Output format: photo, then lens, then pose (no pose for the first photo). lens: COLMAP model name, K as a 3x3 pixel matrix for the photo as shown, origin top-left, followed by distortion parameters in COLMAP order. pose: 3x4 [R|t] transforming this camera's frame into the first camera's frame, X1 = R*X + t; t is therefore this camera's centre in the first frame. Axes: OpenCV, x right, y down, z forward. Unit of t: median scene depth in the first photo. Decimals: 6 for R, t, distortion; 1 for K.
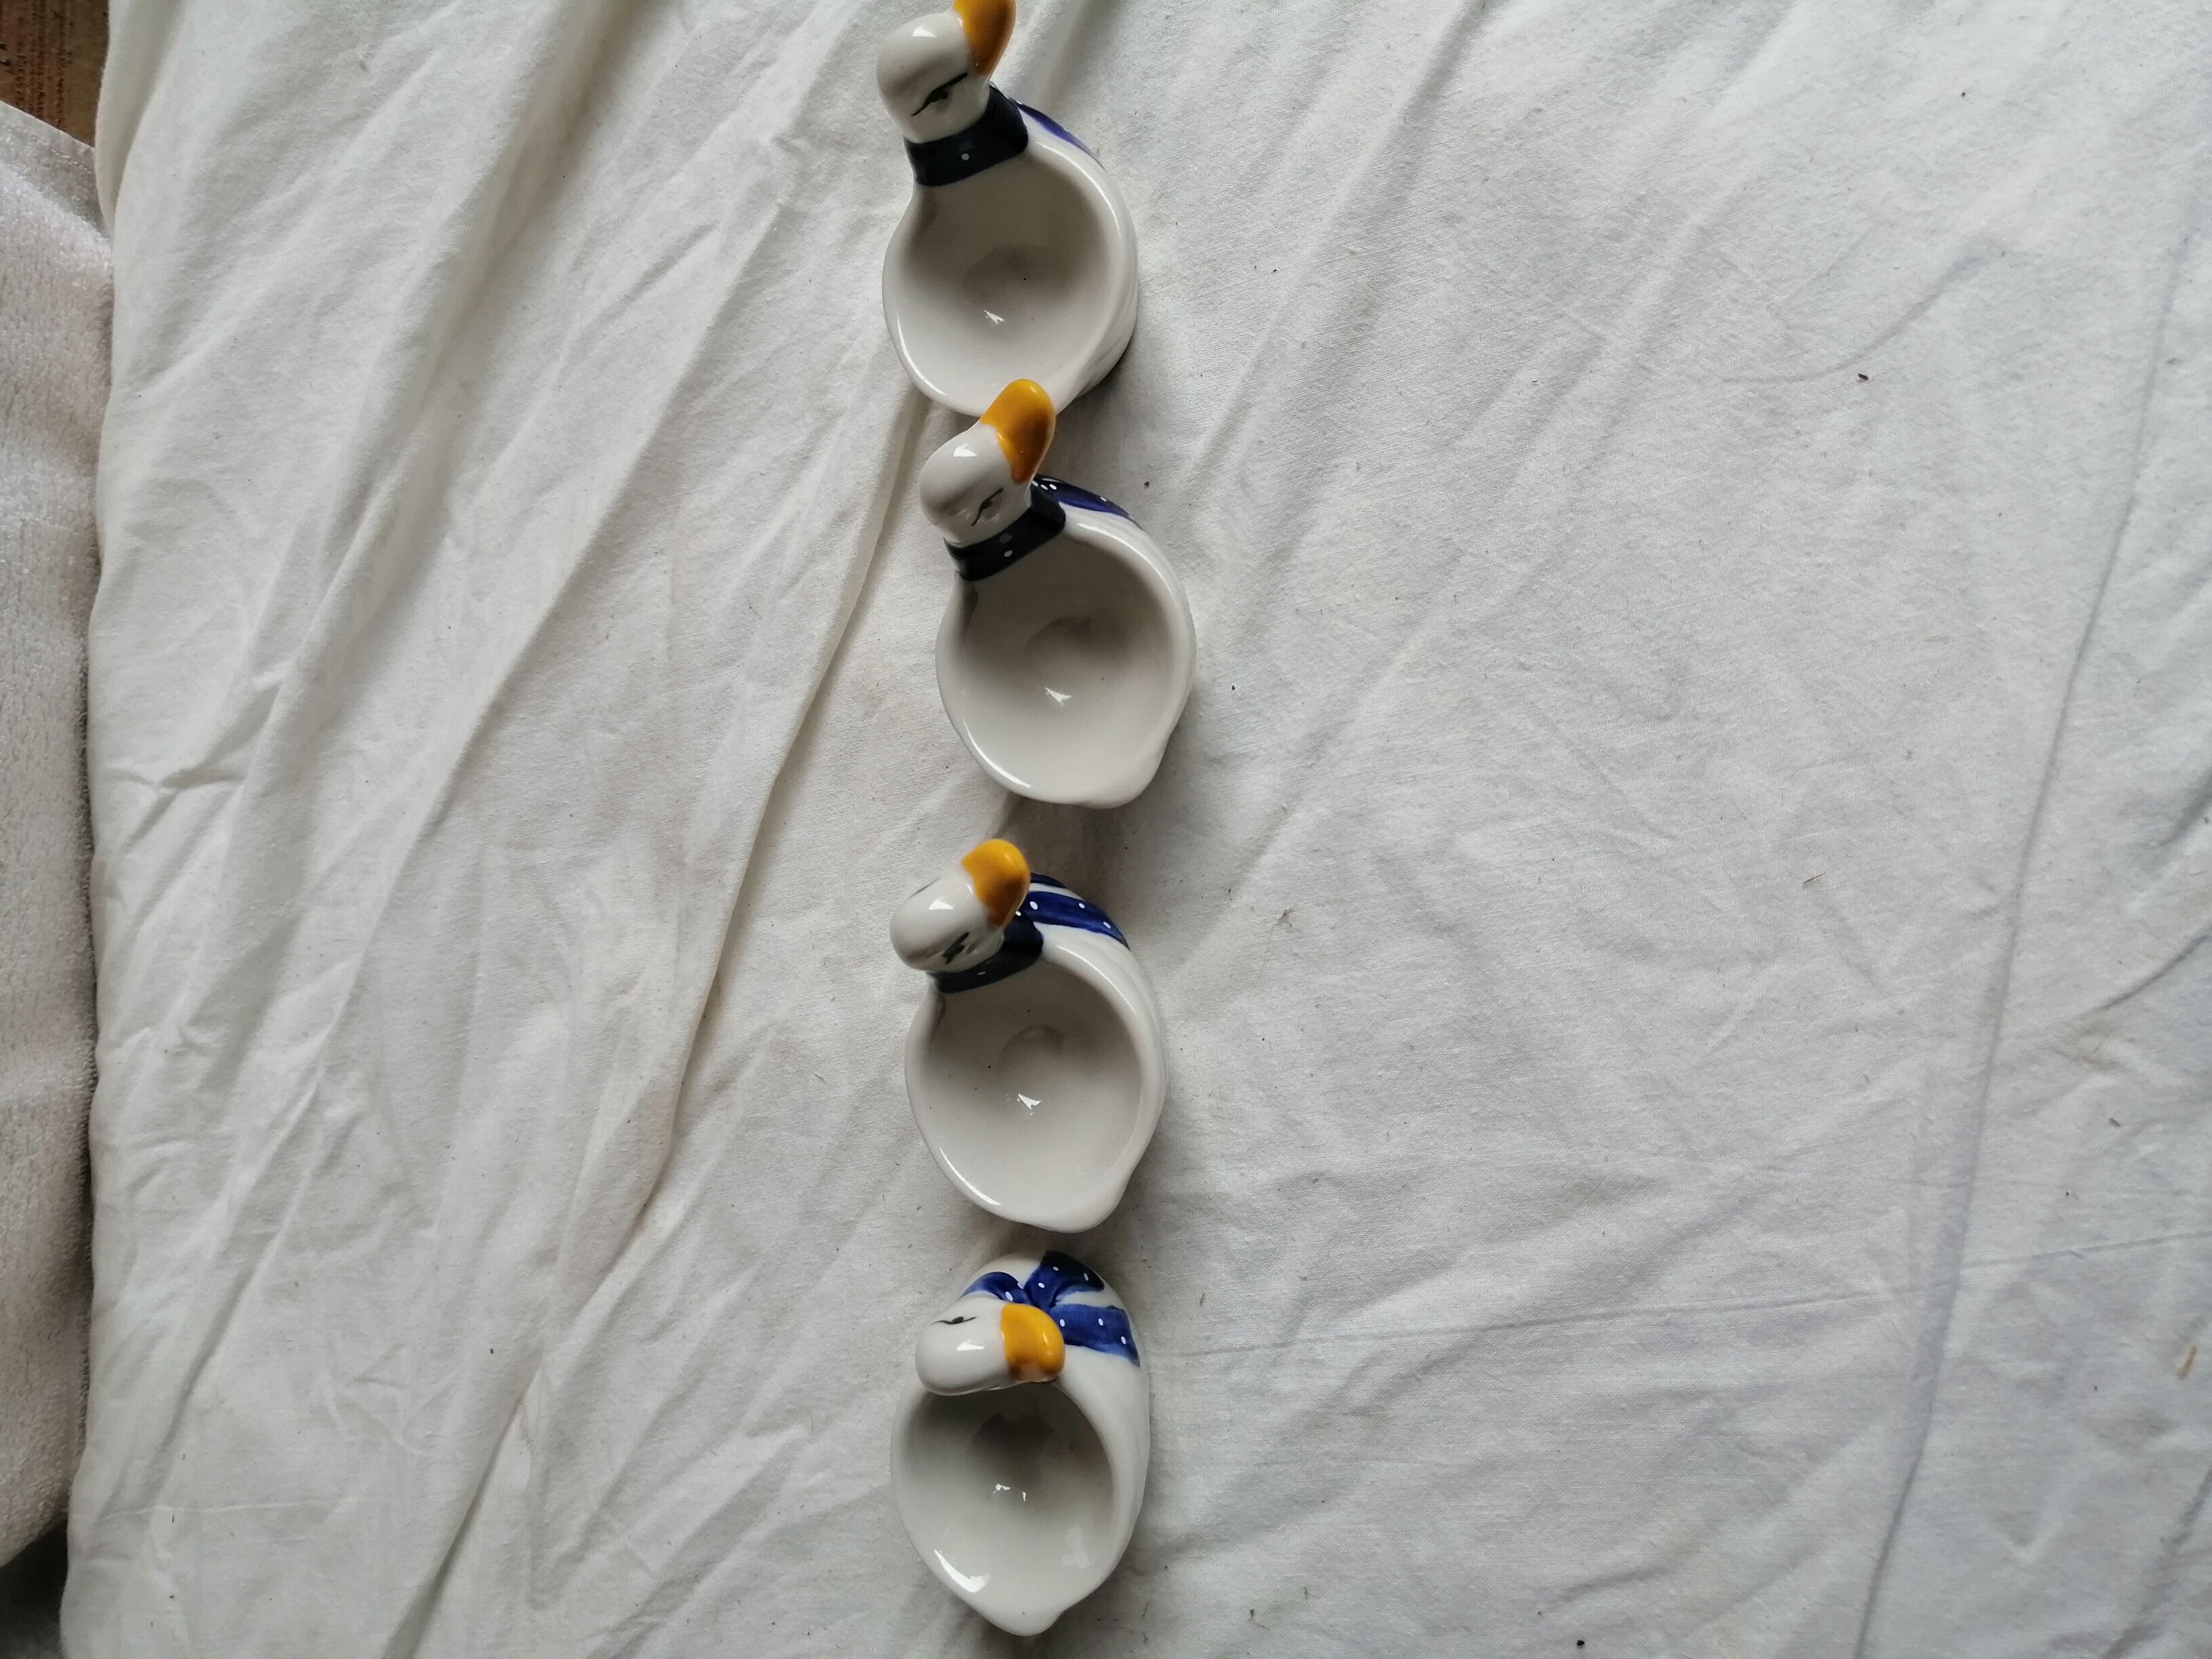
lens RADIAL K [[1679.8, 0, 1114.1], [0, 1679.8, 813.7], [0, 0, 1]] dist [-0.055950, 0.058810]
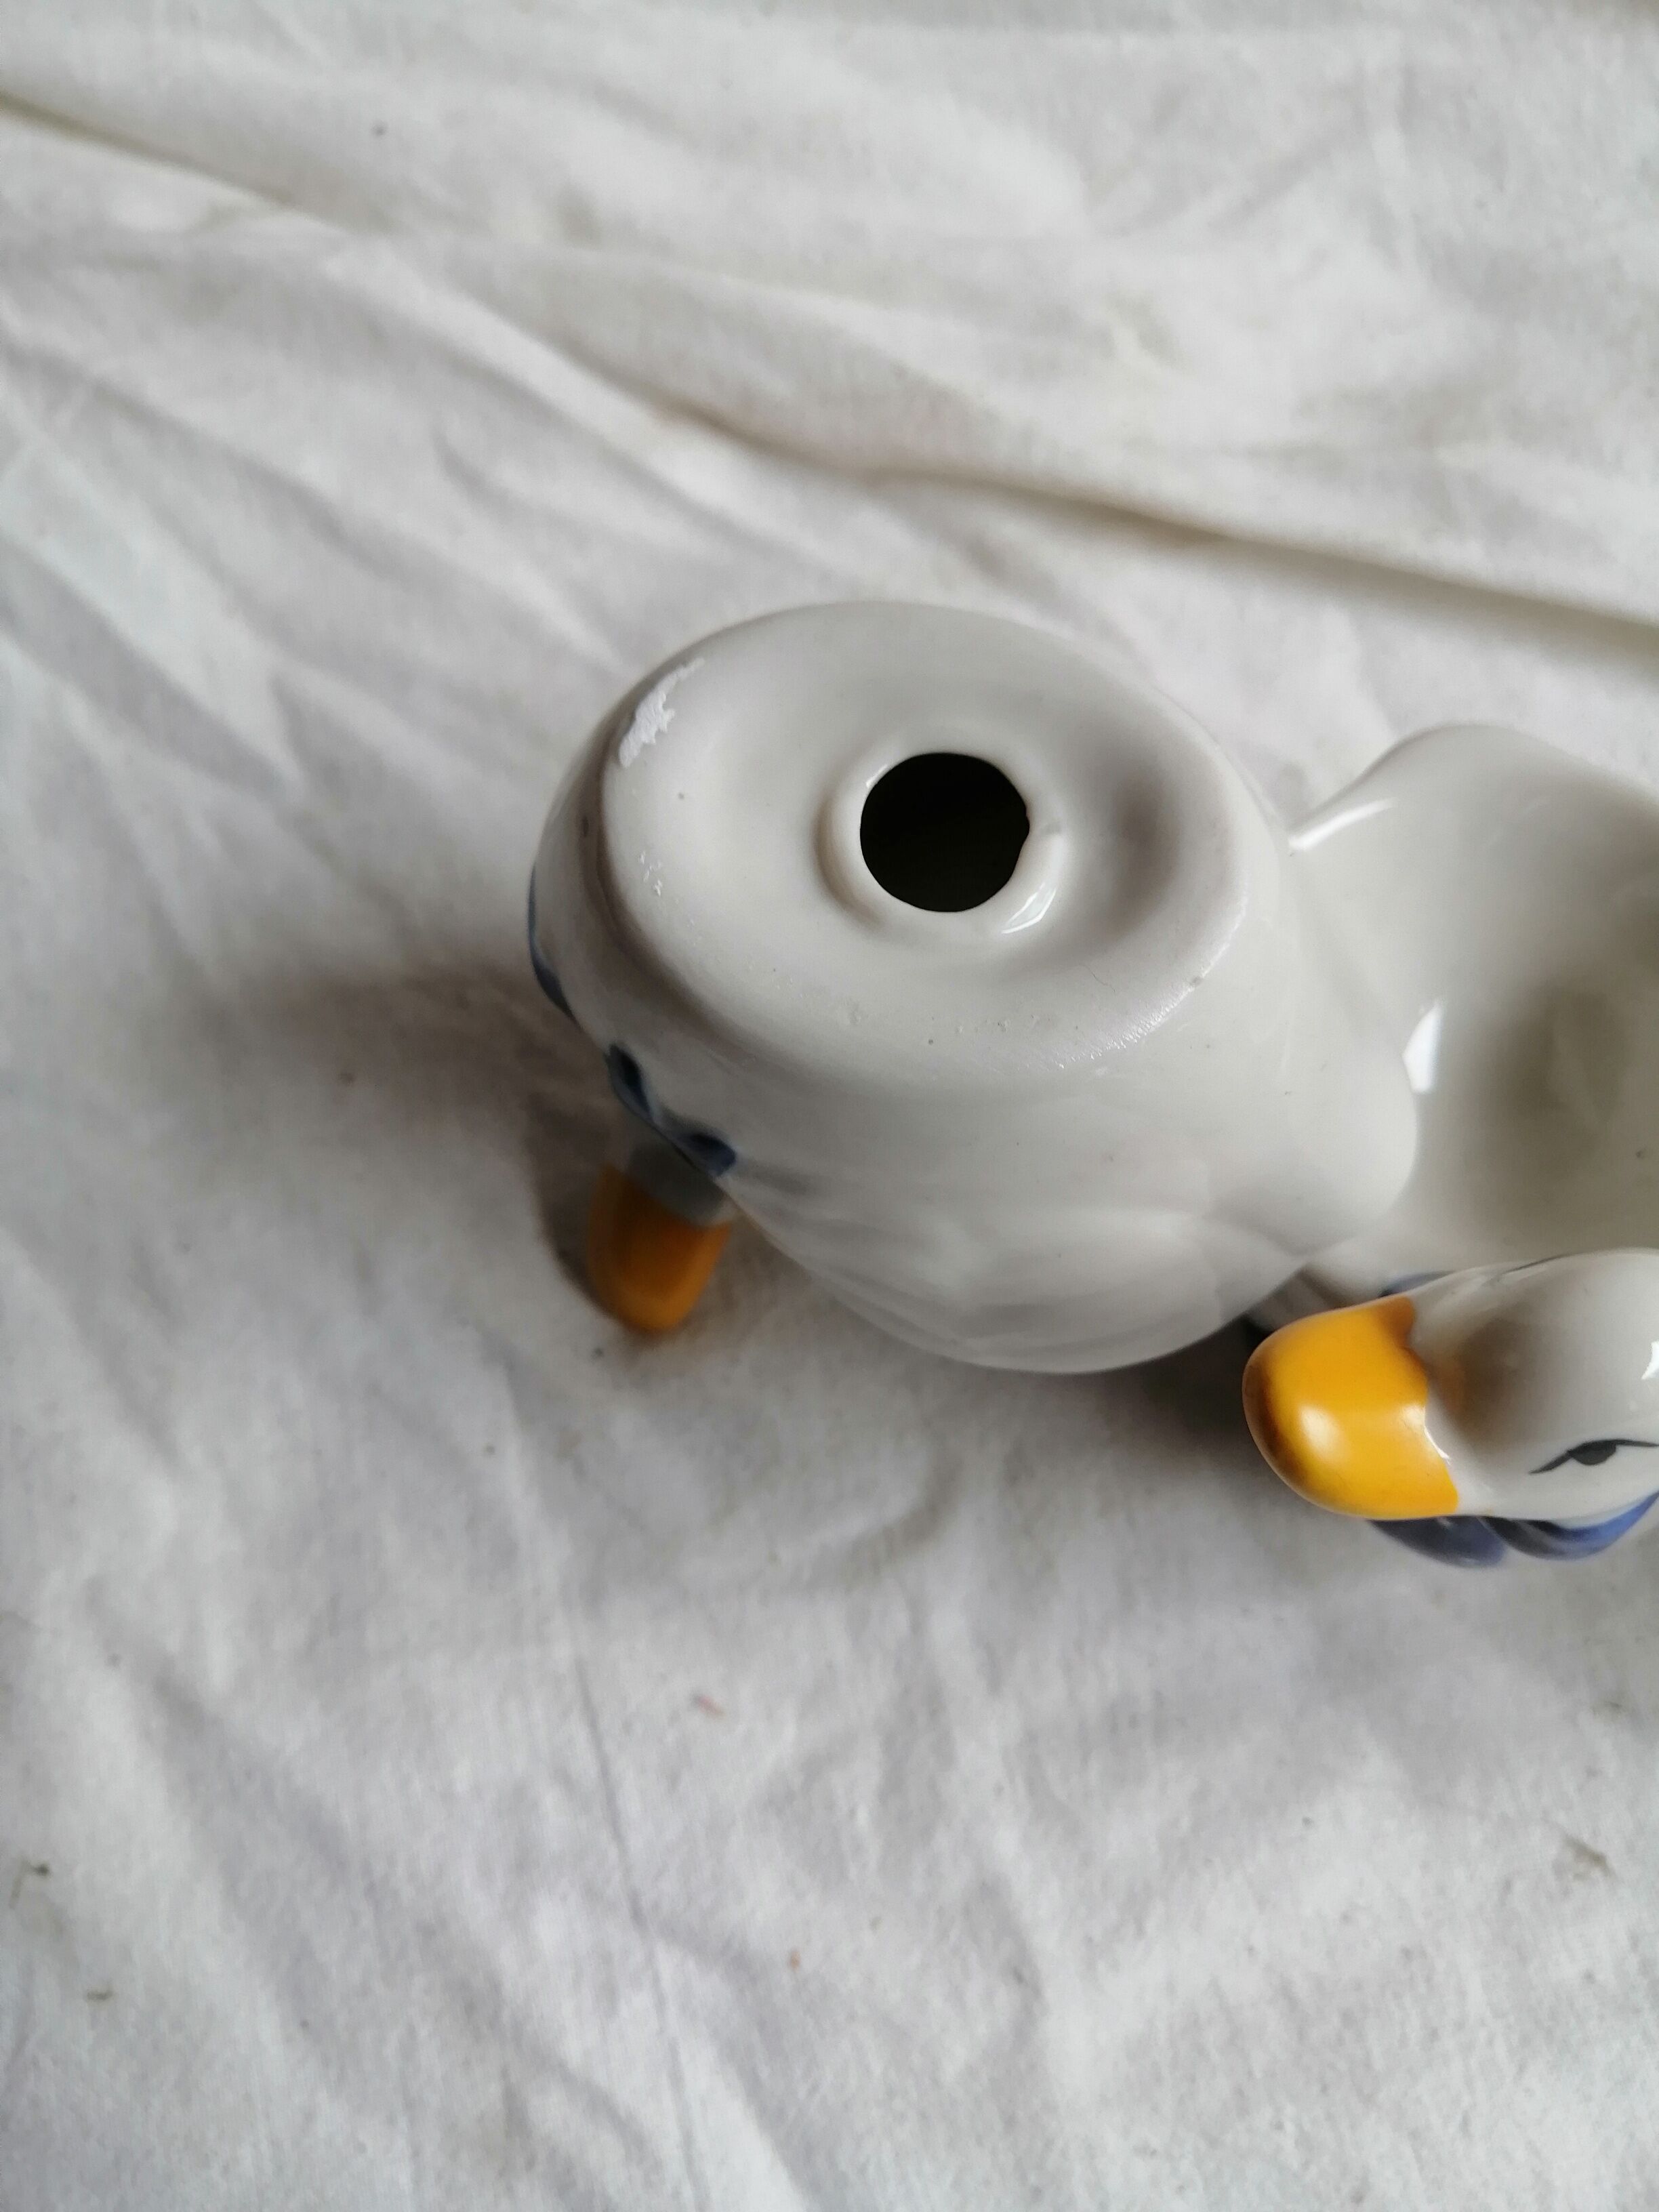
lens RADIAL K [[1679.8, 0, 844.3], [0, 1679.8, 1108.5], [0, 0, 1]] dist [-0.055950, 0.058810]
pose [[0.078482, 0.989704, 0.119695, -0.159648], [-0.996515, 0.074481, 0.037551, 0.224952], [0.028249, -0.122225, 0.992100, 0.571794]]
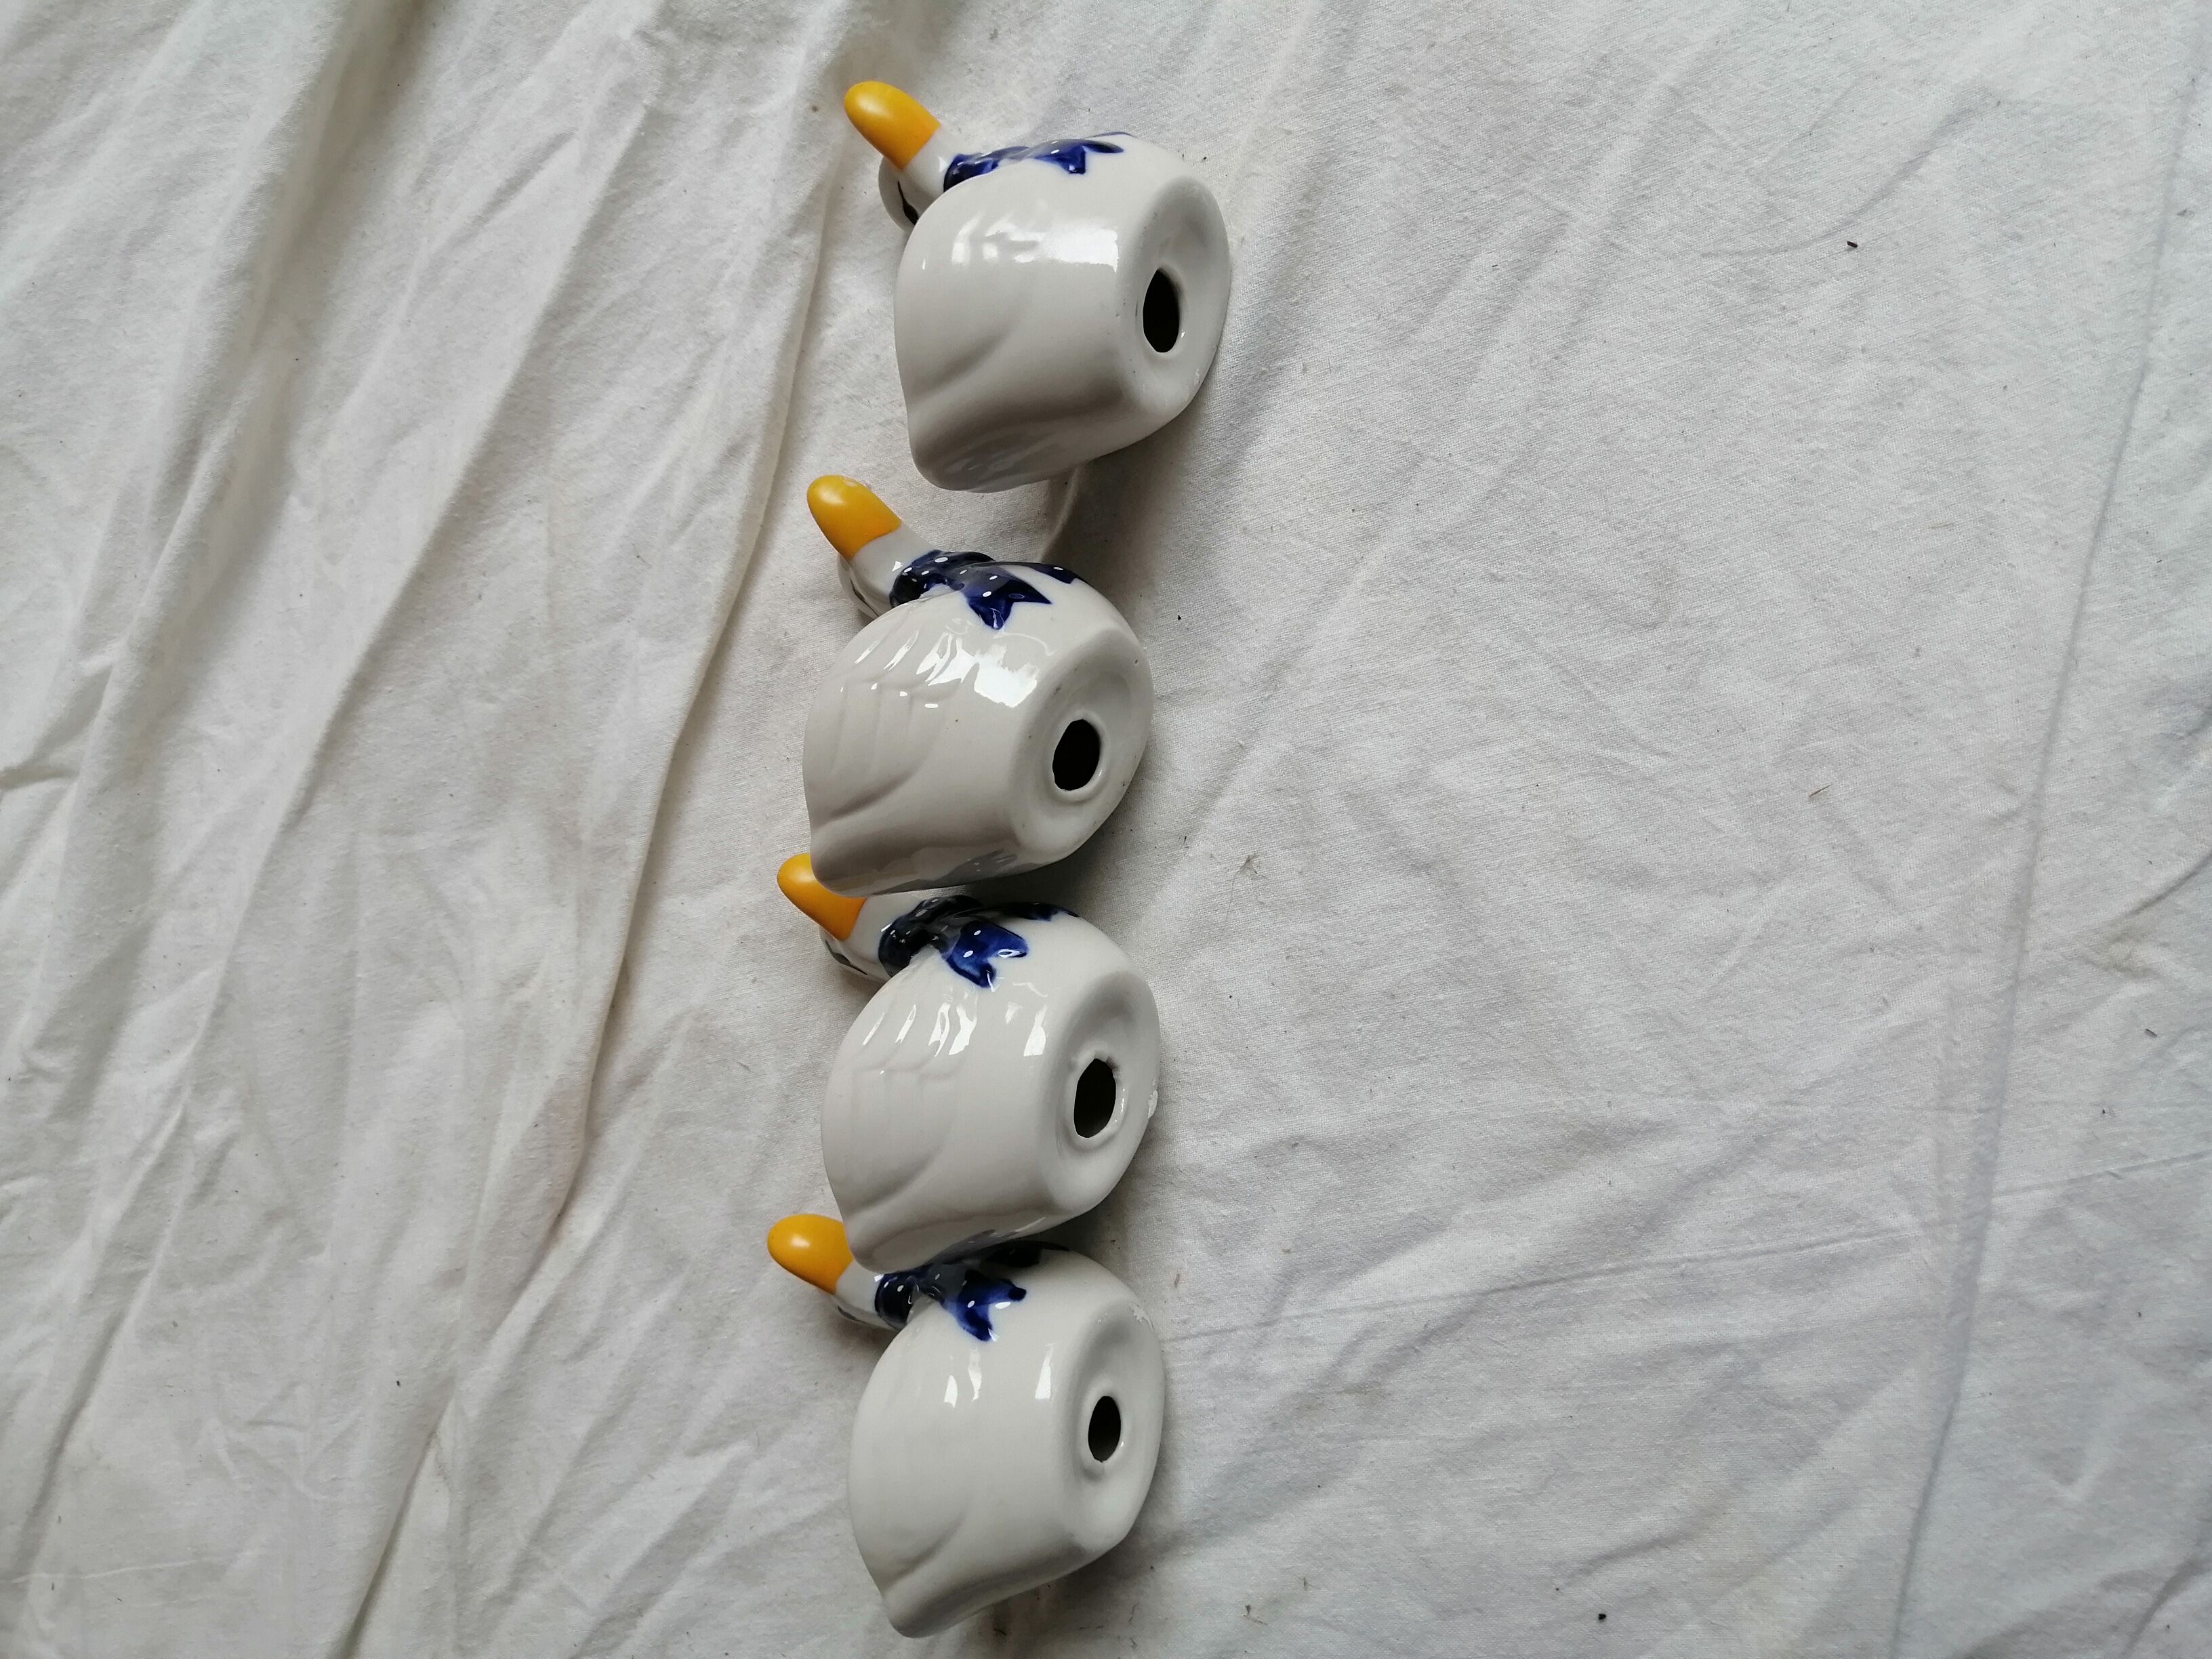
lens RADIAL K [[1679.8, 0, 1106.1], [0, 1679.8, 813.7], [0, 0, 1]] dist [-0.055950, 0.058810]
pose [[0.996720, -0.052704, 0.061408, -0.030078], [0.051051, 0.998298, 0.028185, 0.004451], [-0.062789, -0.024958, 0.997715, 0.083852]]
